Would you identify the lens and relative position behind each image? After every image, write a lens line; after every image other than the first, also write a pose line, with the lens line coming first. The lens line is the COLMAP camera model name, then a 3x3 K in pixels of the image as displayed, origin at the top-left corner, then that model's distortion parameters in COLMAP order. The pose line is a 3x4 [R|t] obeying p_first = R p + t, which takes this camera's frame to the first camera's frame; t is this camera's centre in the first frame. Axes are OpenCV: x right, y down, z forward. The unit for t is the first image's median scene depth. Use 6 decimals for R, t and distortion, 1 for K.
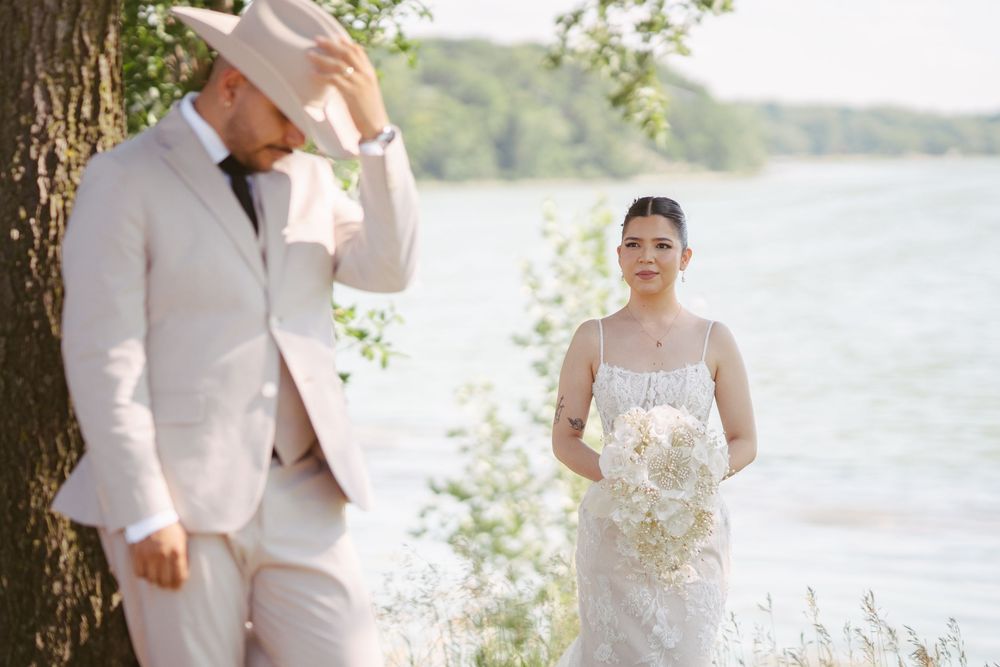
lens RADIAL K [[3667.4, 0, 500.0], [0, 3667.4, 333.5], [0, 0, 1]] dist [-0.000802, 0.121109]
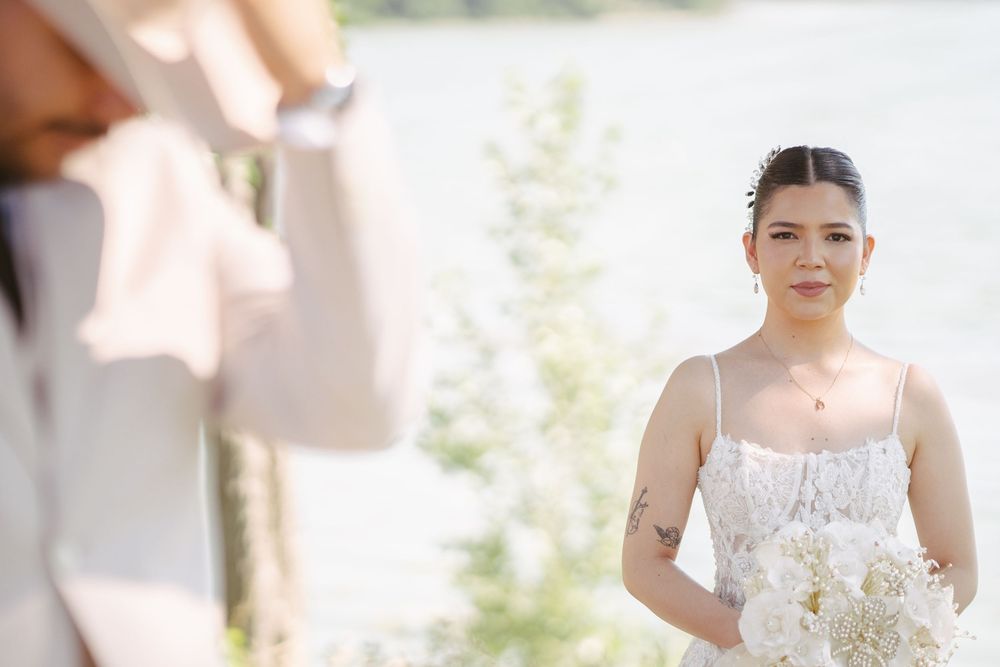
lens RADIAL K [[3822.7, 0, 500.0], [0, 3822.7, 333.5], [0, 0, 1]] dist [-0.938446, -0.251606]
pose [[0.999943, -0.003310, 0.010145, -0.016597], [0.002905, 0.999211, 0.039617, -0.042225], [-0.010268, -0.039585, 0.999163, 0.553517]]
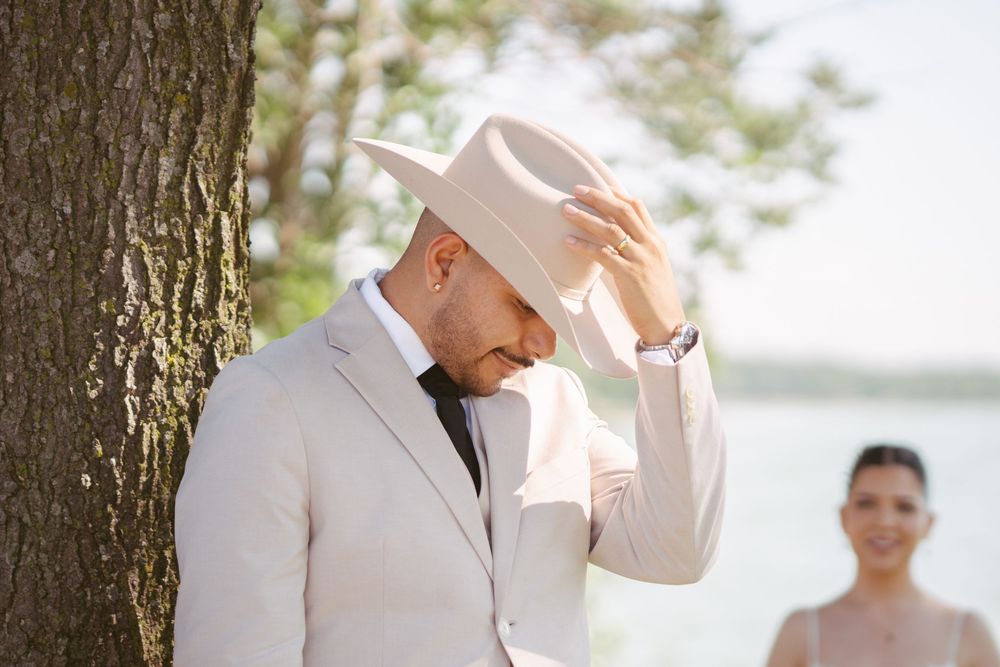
lens RADIAL K [[3667.4, 0, 500.0], [0, 3667.4, 333.5], [0, 0, 1]] dist [-0.000802, 0.121109]
pose [[0.999405, 0.021396, 0.027040, -0.076633], [-0.019608, 0.997709, -0.064741, -0.012314], [-0.028363, 0.064173, 0.997536, 0.342521]]
